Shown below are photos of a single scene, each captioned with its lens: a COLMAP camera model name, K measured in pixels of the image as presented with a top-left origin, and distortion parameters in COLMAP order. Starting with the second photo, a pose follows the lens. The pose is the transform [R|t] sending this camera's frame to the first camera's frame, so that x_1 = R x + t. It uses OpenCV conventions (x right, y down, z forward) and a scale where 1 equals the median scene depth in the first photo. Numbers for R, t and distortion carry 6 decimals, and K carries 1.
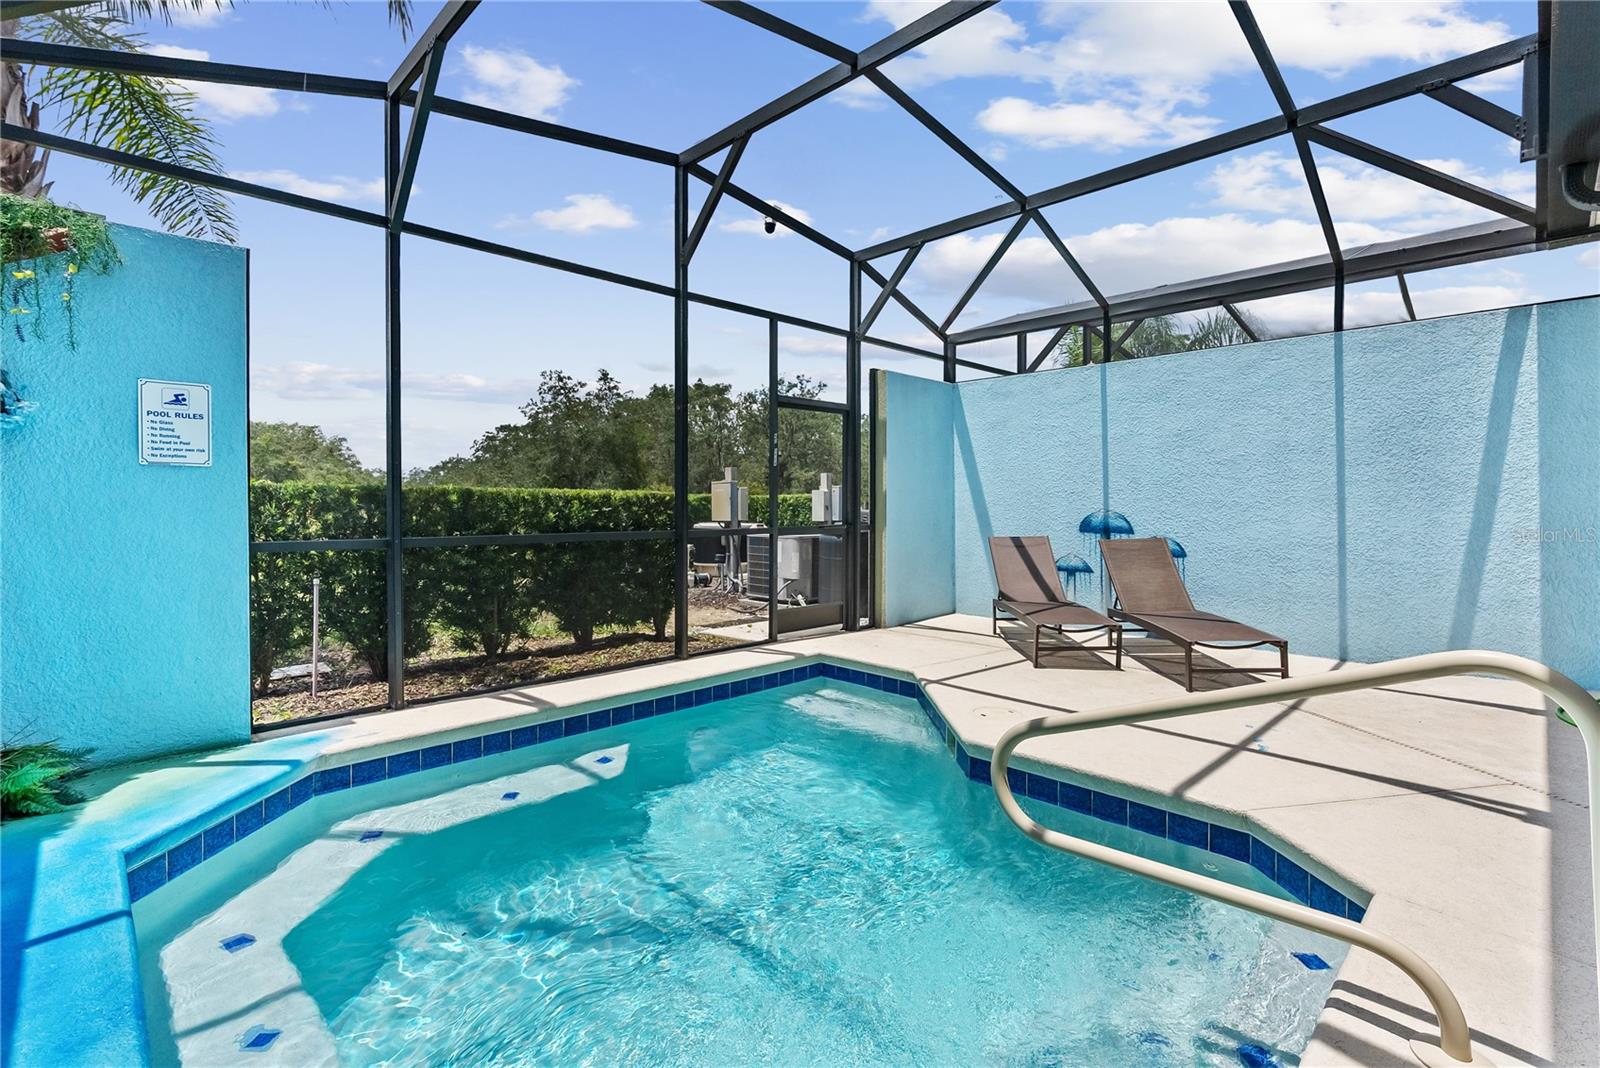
lens RADIAL K [[738.1, 0, 800.8], [0, 738.1, 512.6], [0, 0, 1]] dist [0.000421, 0.000134]
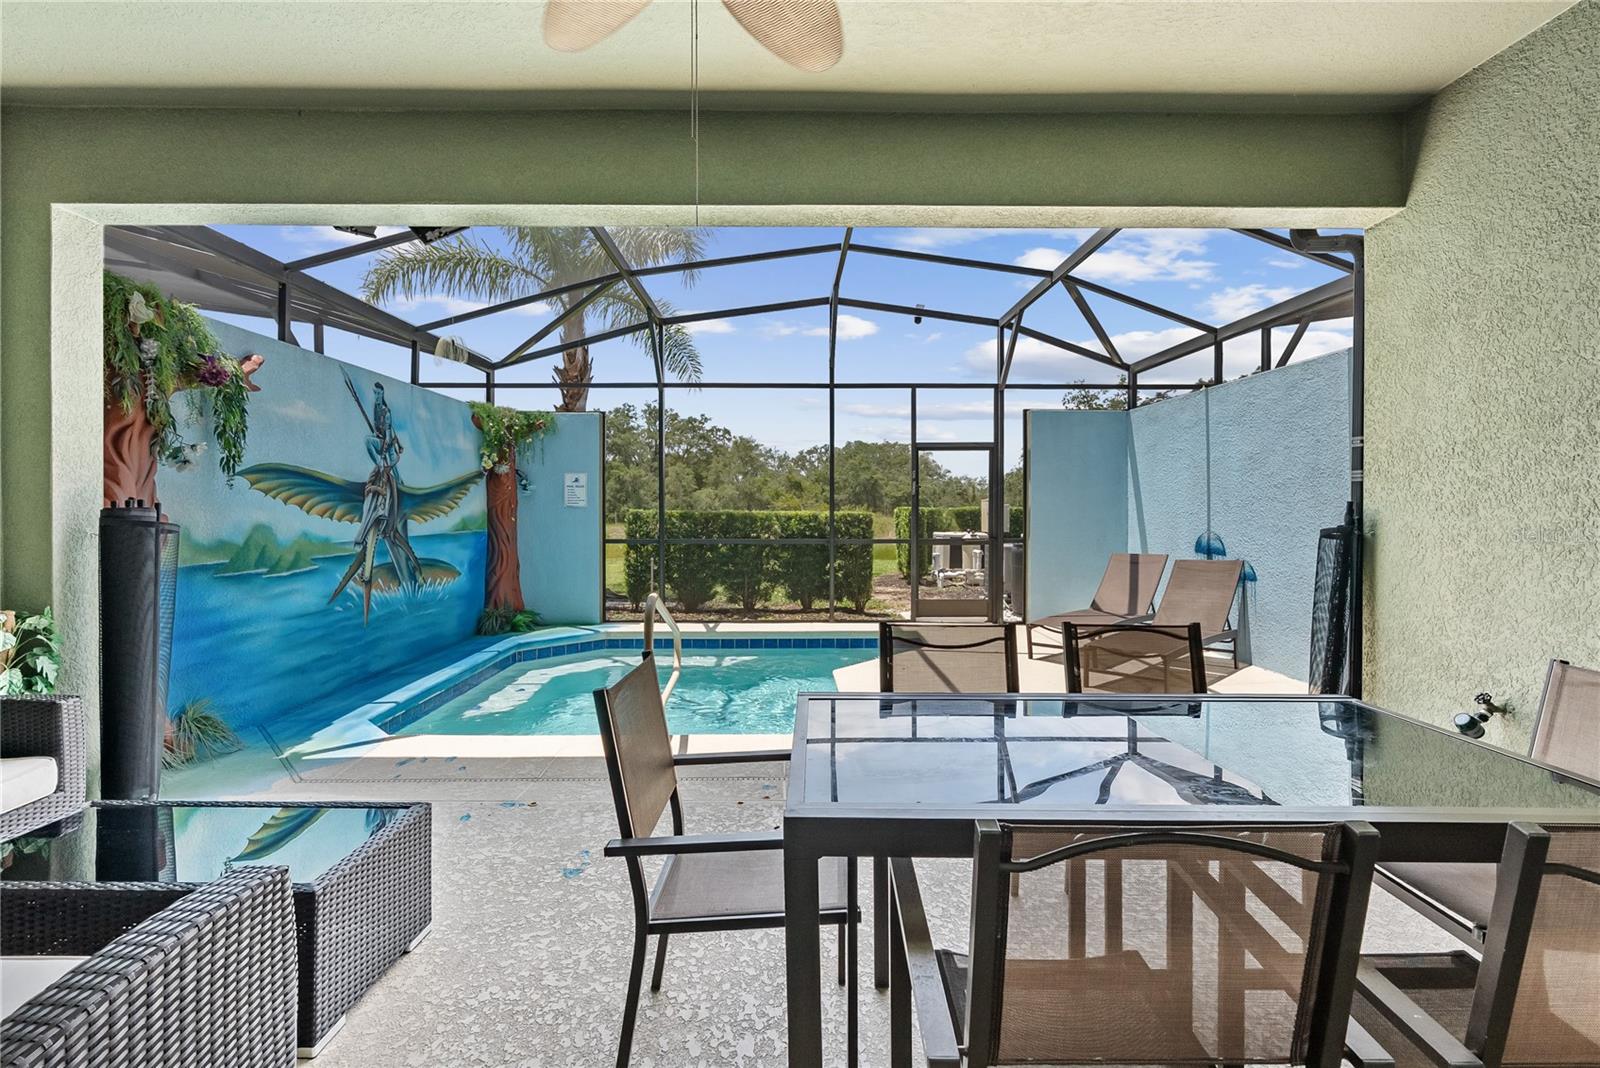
lens RADIAL K [[738.1, 0, 800.8], [0, 738.1, 512.6], [0, 0, 1]] dist [0.000421, 0.000134]
pose [[0.721043, 0.004263, -0.692877, 0.771238], [-0.007688, 0.999969, -0.001848, -0.025100], [0.692848, 0.006660, 0.721053, -0.141398]]
